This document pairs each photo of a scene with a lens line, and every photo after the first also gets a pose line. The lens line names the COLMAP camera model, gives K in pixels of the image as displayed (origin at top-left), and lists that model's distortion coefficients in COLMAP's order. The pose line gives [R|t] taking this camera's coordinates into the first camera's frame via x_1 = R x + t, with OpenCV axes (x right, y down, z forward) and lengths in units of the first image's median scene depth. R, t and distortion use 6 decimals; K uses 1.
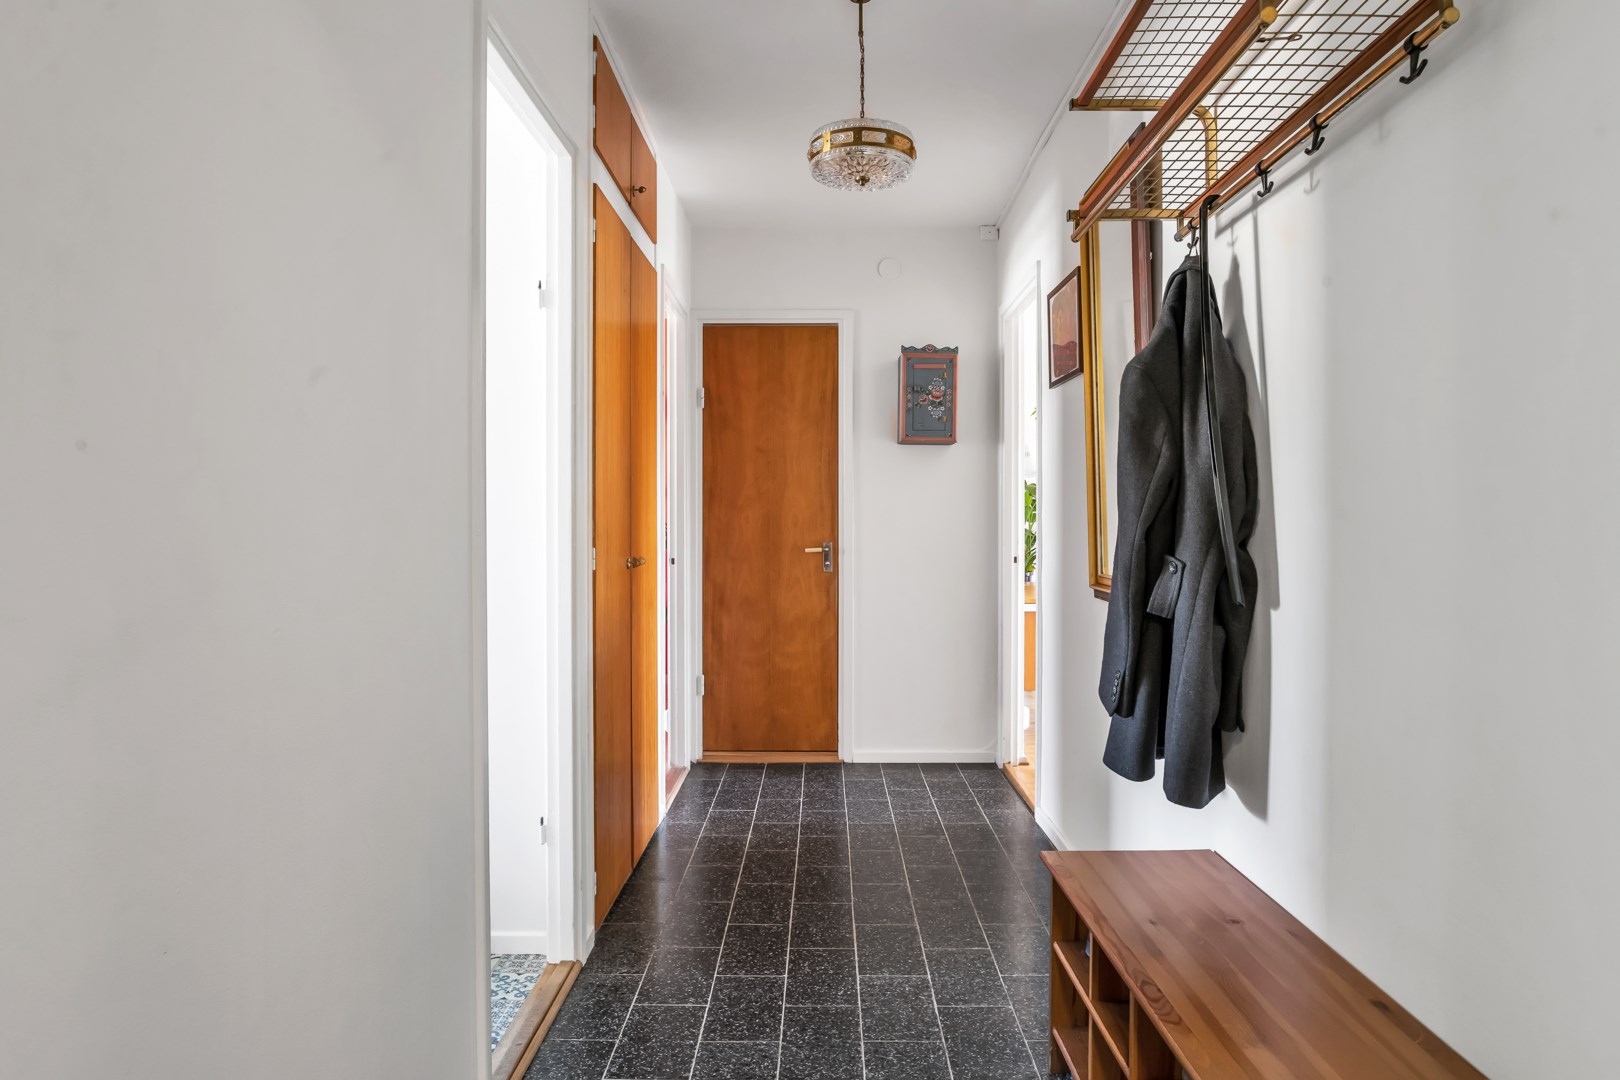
lens RADIAL K [[1144.8, 0, 810.0], [0, 1144.8, 540.0], [0, 0, 1]] dist [-0.041178, 0.001392]
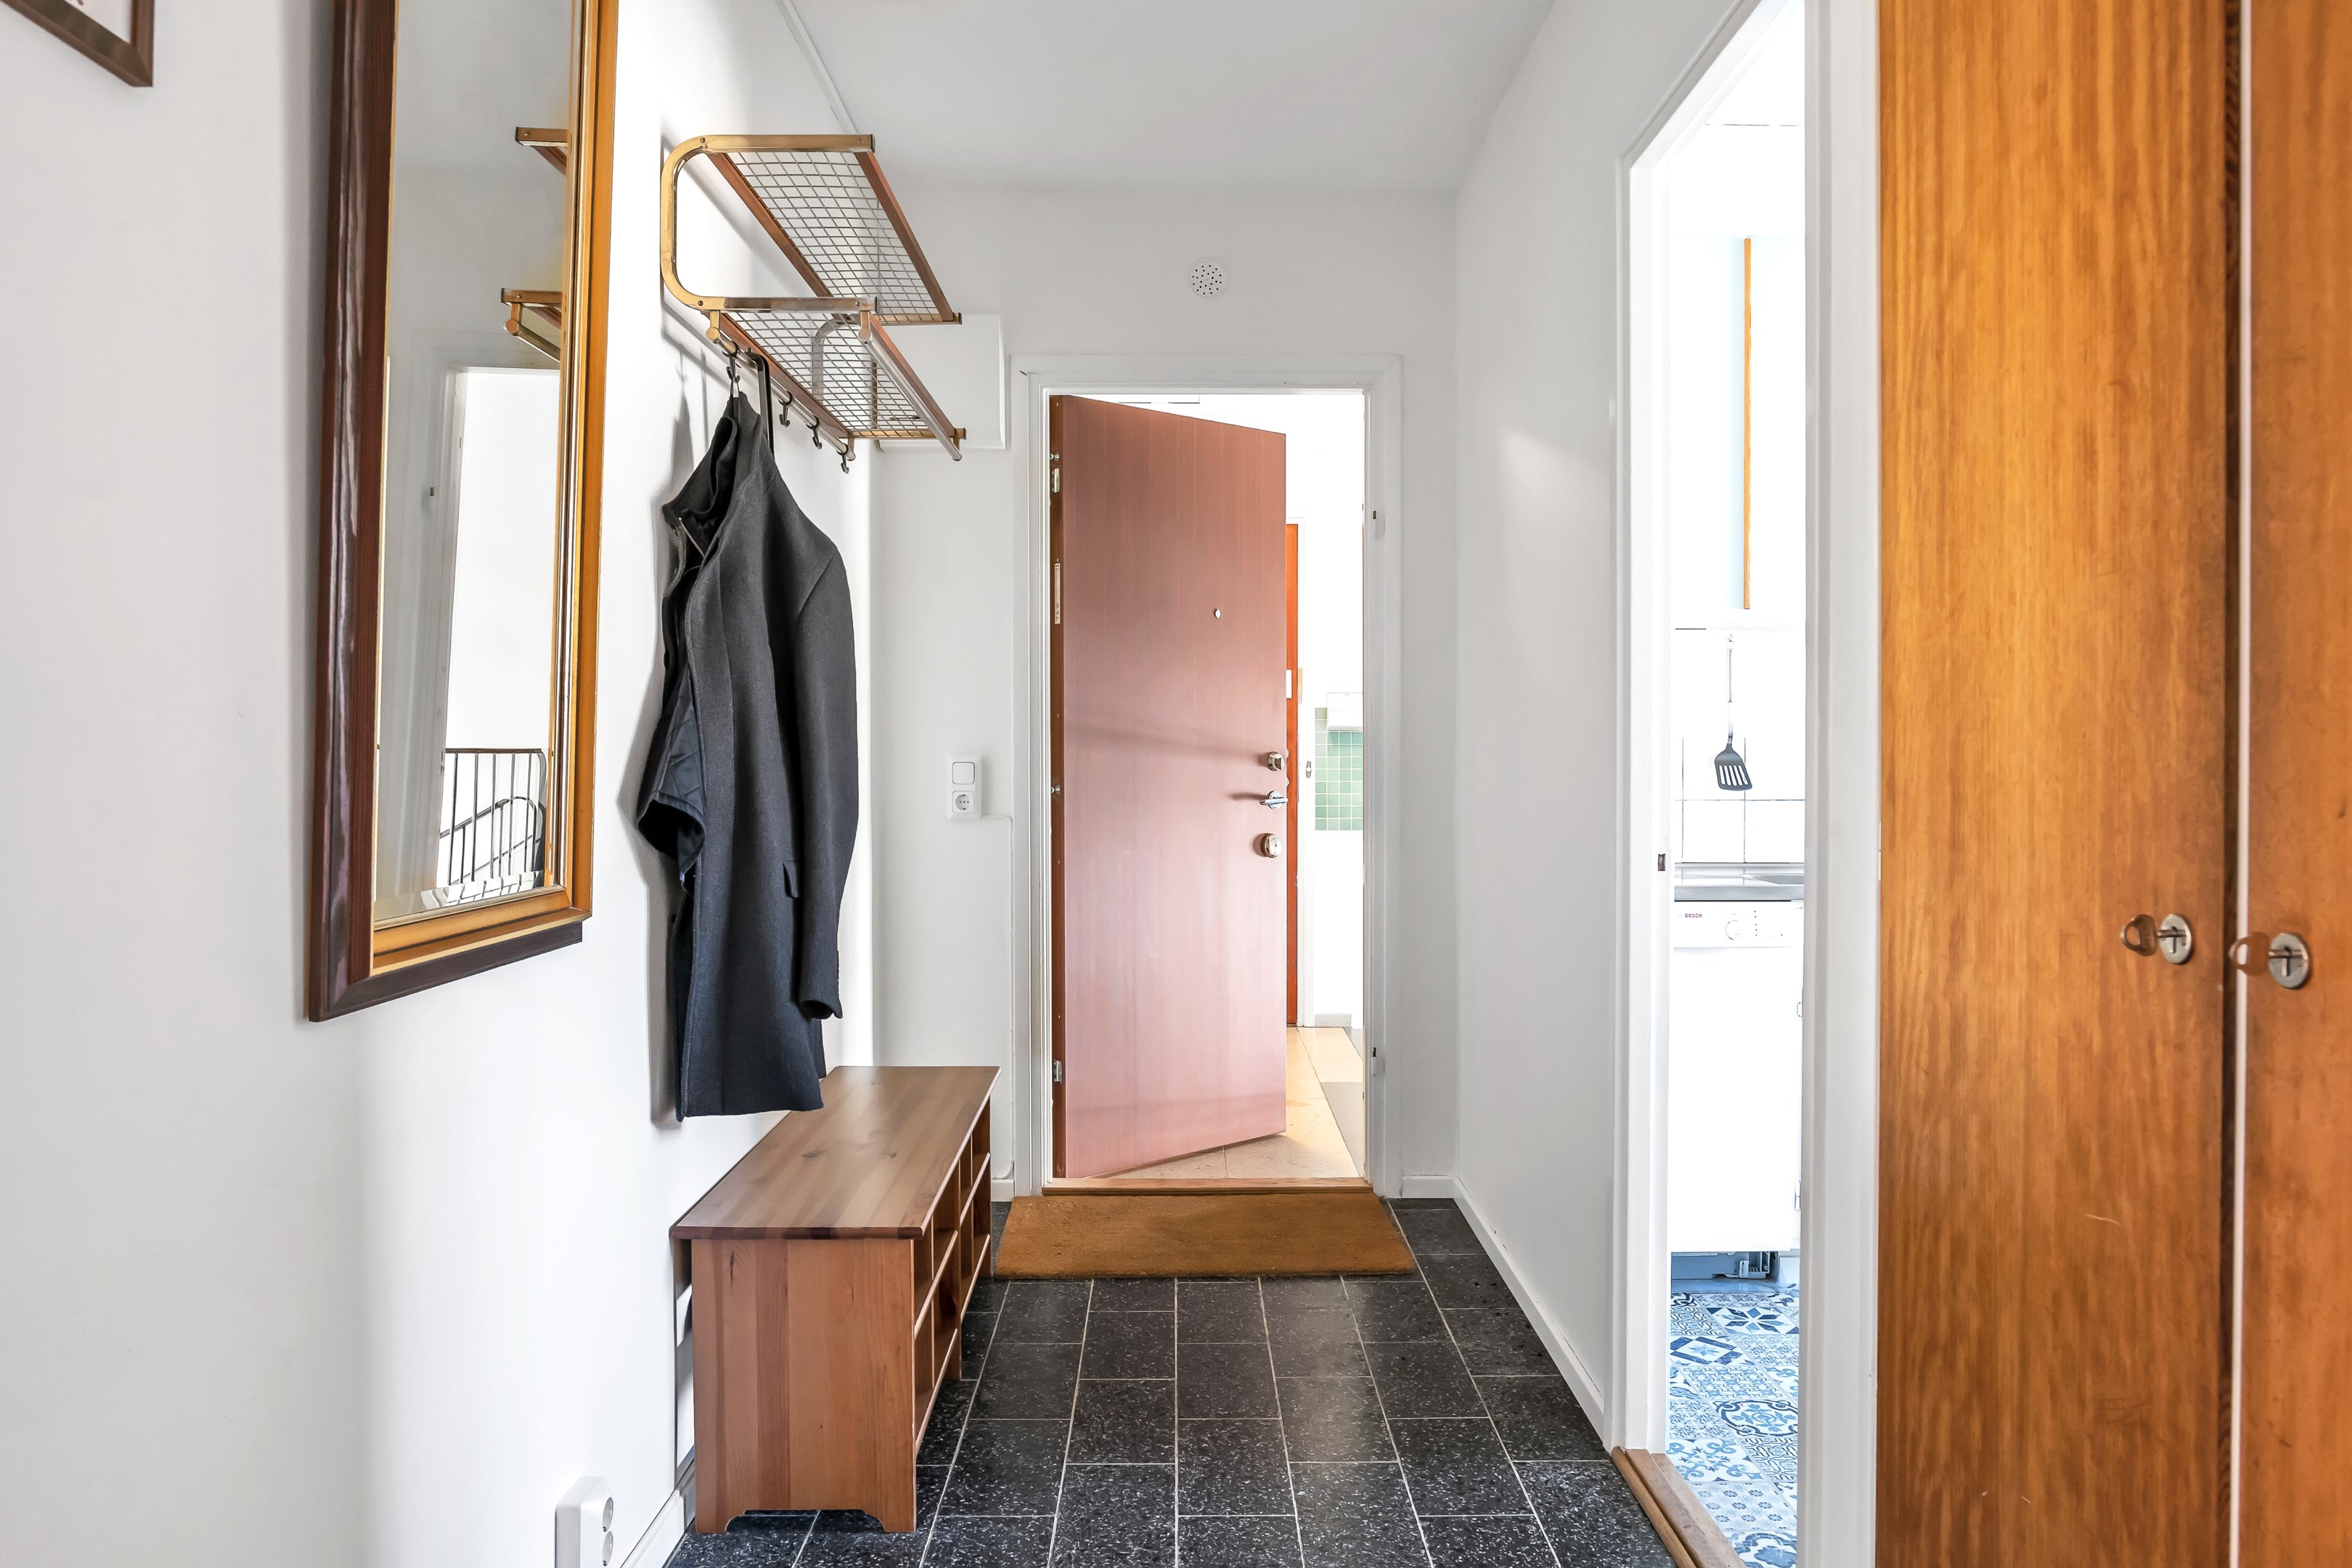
lens RADIAL K [[1662.1, 0, 1176.0], [0, 1662.1, 784.0], [0, 0, 1]] dist [-0.041178, 0.001392]
pose [[-0.999901, 0.002860, -0.013755, 0.059450], [0.002481, 0.999618, 0.027519, -0.023716], [0.013828, 0.027482, -0.999527, 1.964335]]
